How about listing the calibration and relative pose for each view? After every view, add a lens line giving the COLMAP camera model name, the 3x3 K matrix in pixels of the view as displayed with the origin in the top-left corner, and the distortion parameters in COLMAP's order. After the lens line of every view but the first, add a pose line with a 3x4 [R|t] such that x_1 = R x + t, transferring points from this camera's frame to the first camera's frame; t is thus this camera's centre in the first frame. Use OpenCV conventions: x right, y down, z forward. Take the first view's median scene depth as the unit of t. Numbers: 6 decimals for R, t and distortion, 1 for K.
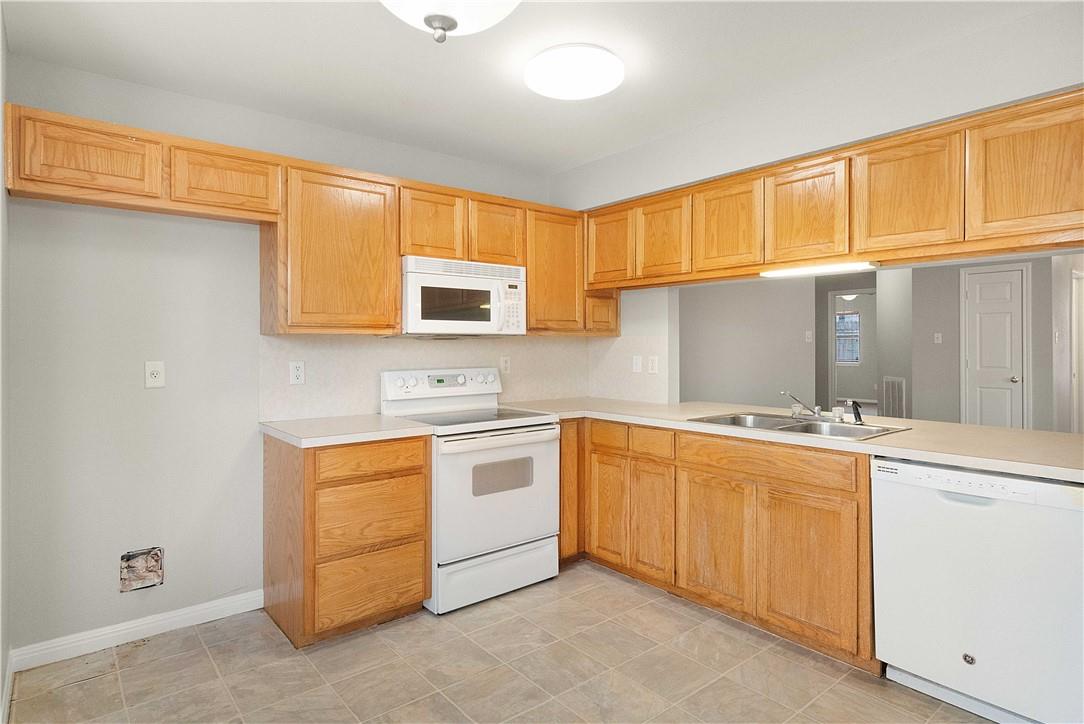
lens RADIAL K [[582.8, 0, 553.6], [0, 582.8, 340.9], [0, 0, 1]] dist [-0.016361, 0.002260]
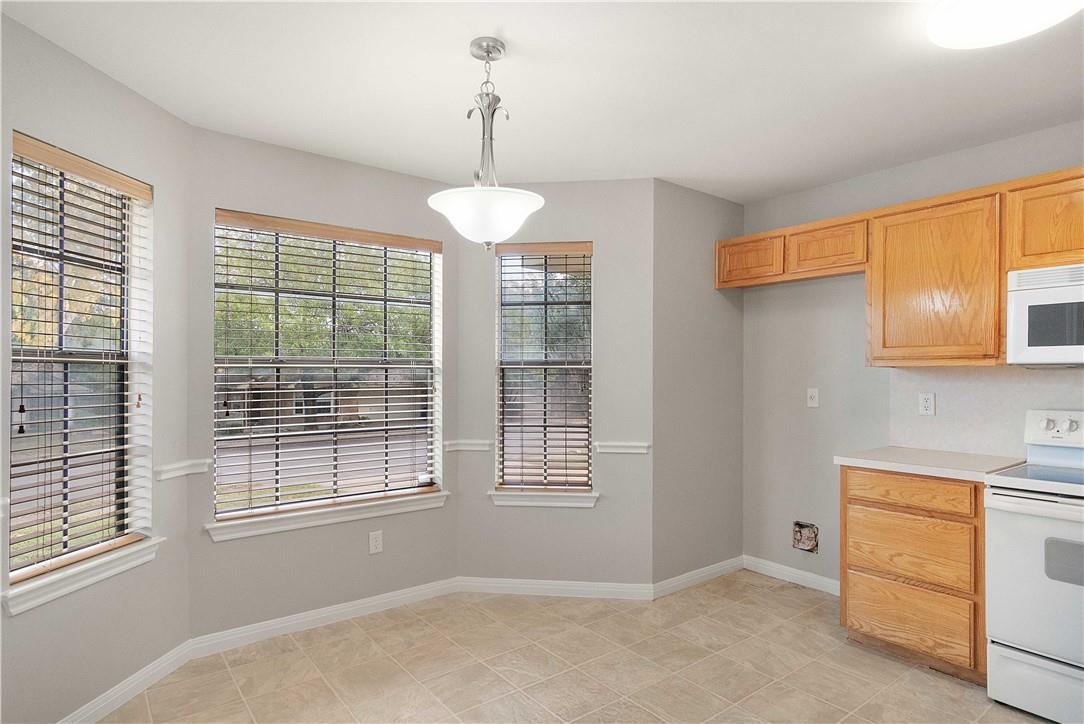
lens RADIAL K [[582.8, 0, 538.3], [0, 582.8, 369.9], [0, 0, 1]] dist [-0.016361, 0.002260]
pose [[-0.047656, -0.006801, -0.998841, 0.714824], [0.001882, 0.999974, -0.006899, -0.000061], [0.998862, -0.002208, -0.047642, 0.414440]]
